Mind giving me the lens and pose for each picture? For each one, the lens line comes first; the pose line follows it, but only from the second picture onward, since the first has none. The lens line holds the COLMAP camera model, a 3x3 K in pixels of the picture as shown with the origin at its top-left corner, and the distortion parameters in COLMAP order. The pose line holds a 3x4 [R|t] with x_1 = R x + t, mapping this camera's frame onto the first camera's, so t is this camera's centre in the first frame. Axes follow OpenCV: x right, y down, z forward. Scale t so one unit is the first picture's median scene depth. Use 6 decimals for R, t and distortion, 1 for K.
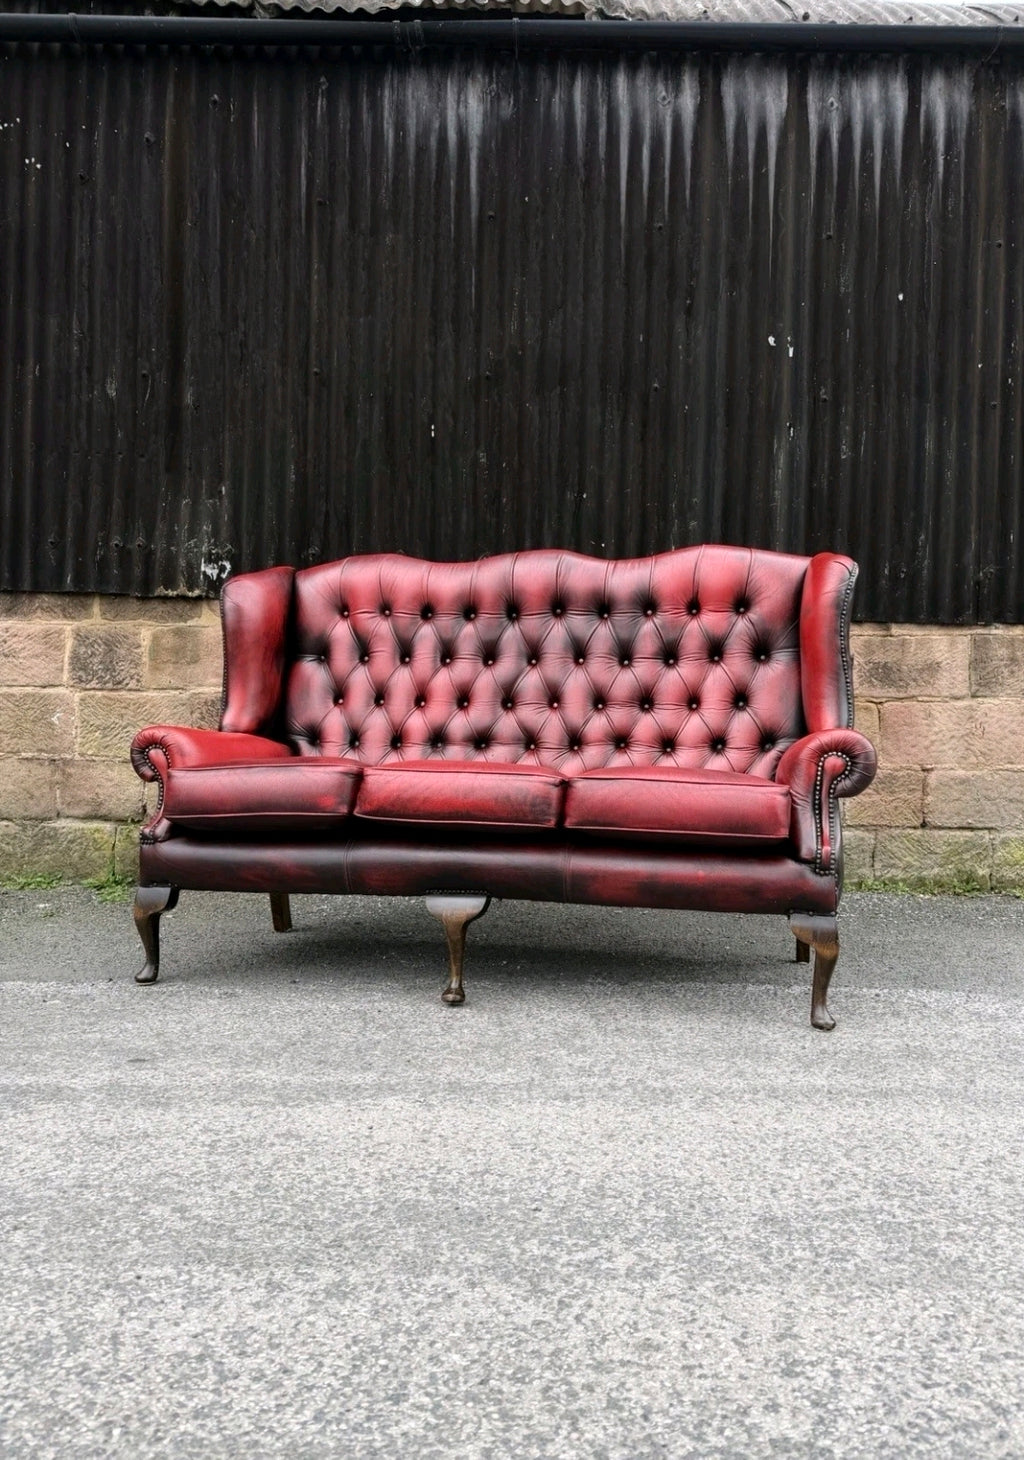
lens RADIAL K [[1005.2, 0, 555.4], [0, 1005.2, 733.7], [0, 0, 1]] dist [0.054414, -0.083705]
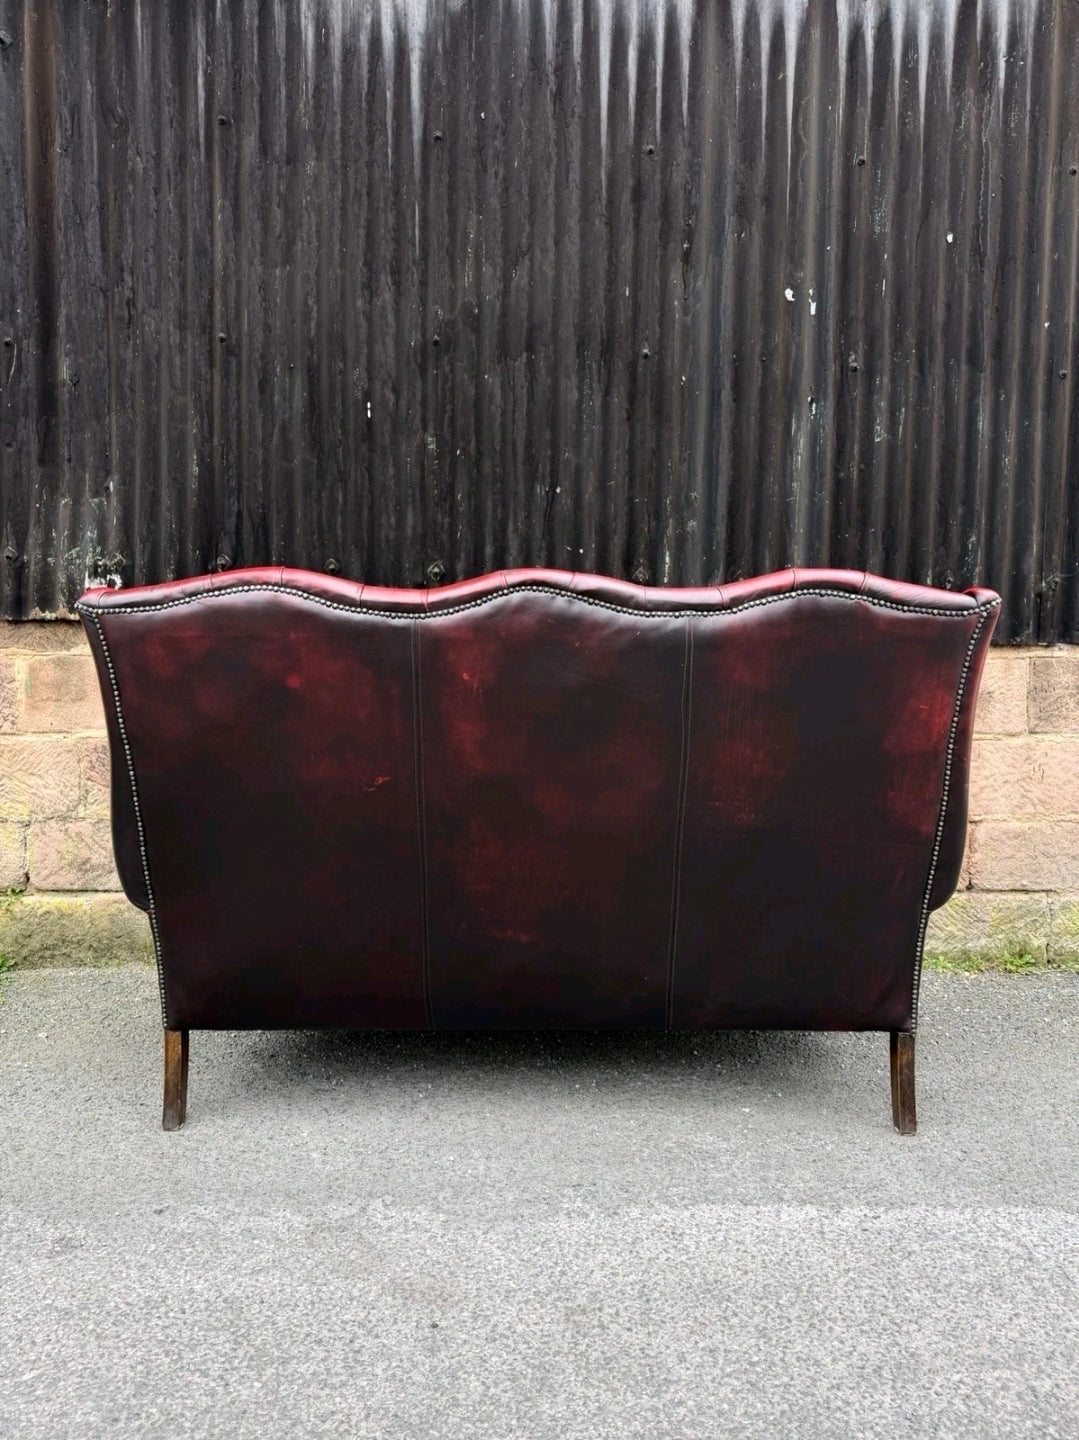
lens RADIAL K [[1002.1, 0, 540.0], [0, 1002.1, 719.7], [0, 0, 1]] dist [0.012819, -0.021627]
pose [[0.999968, -0.007093, 0.003674, 0.010121], [0.006899, 0.998714, 0.050219, -0.092807], [-0.004025, -0.050192, 0.998731, 0.189432]]
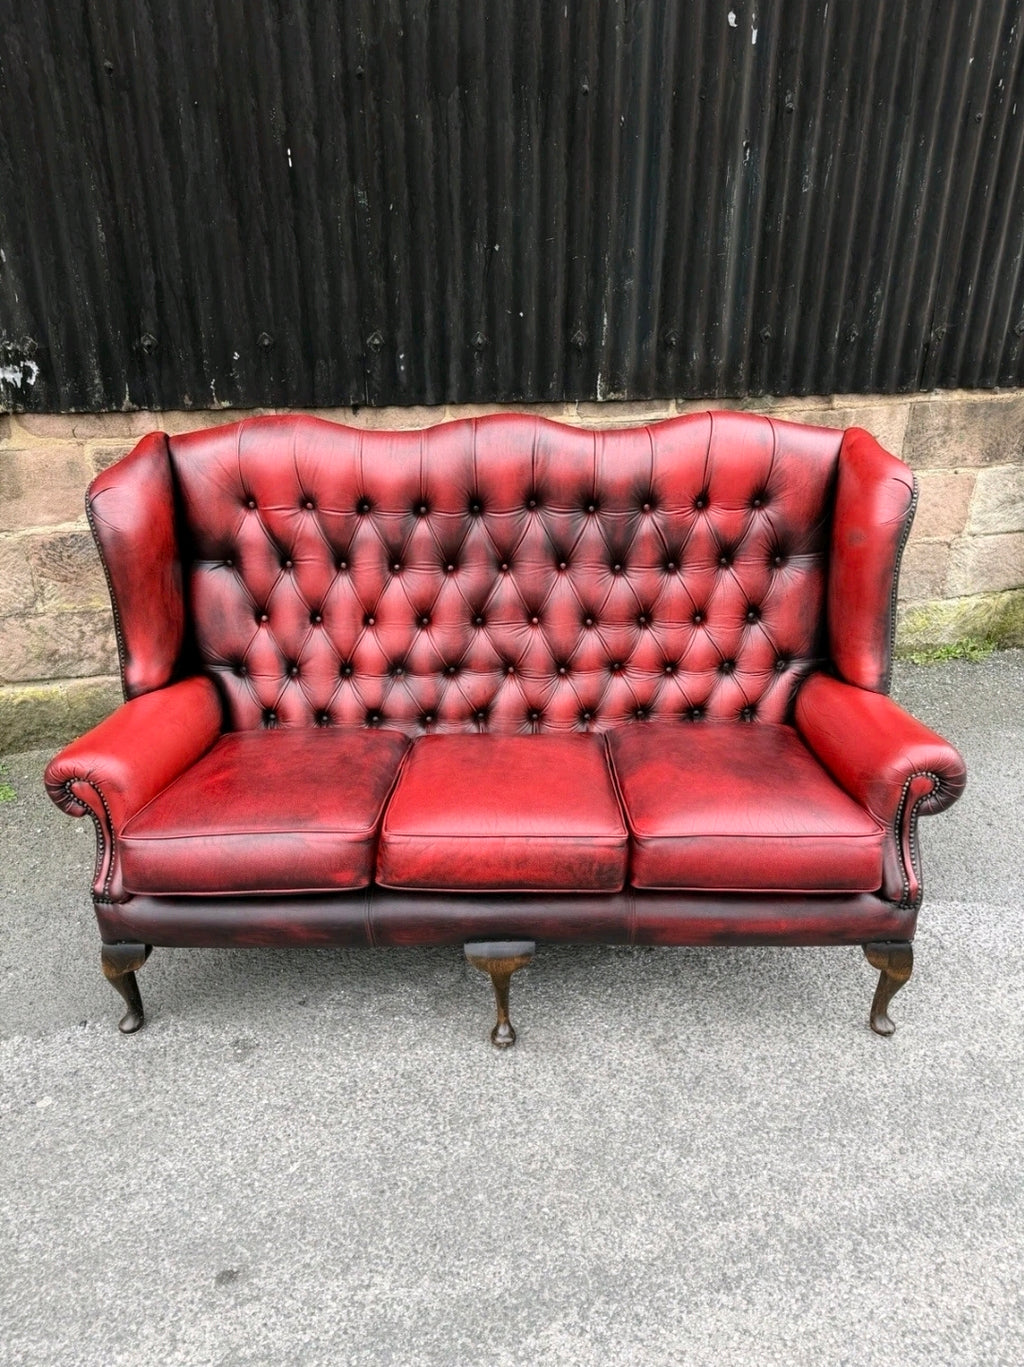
lens RADIAL K [[951.3, 0, 512.4], [0, 951.3, 683.3], [0, 0, 1]] dist [0.012819, -0.021627]
pose [[0.978355, -0.105600, 0.177959, -0.127449], [0.022781, 0.909725, 0.414587, -0.237534], [-0.205674, -0.401559, 0.892440, 0.202427]]
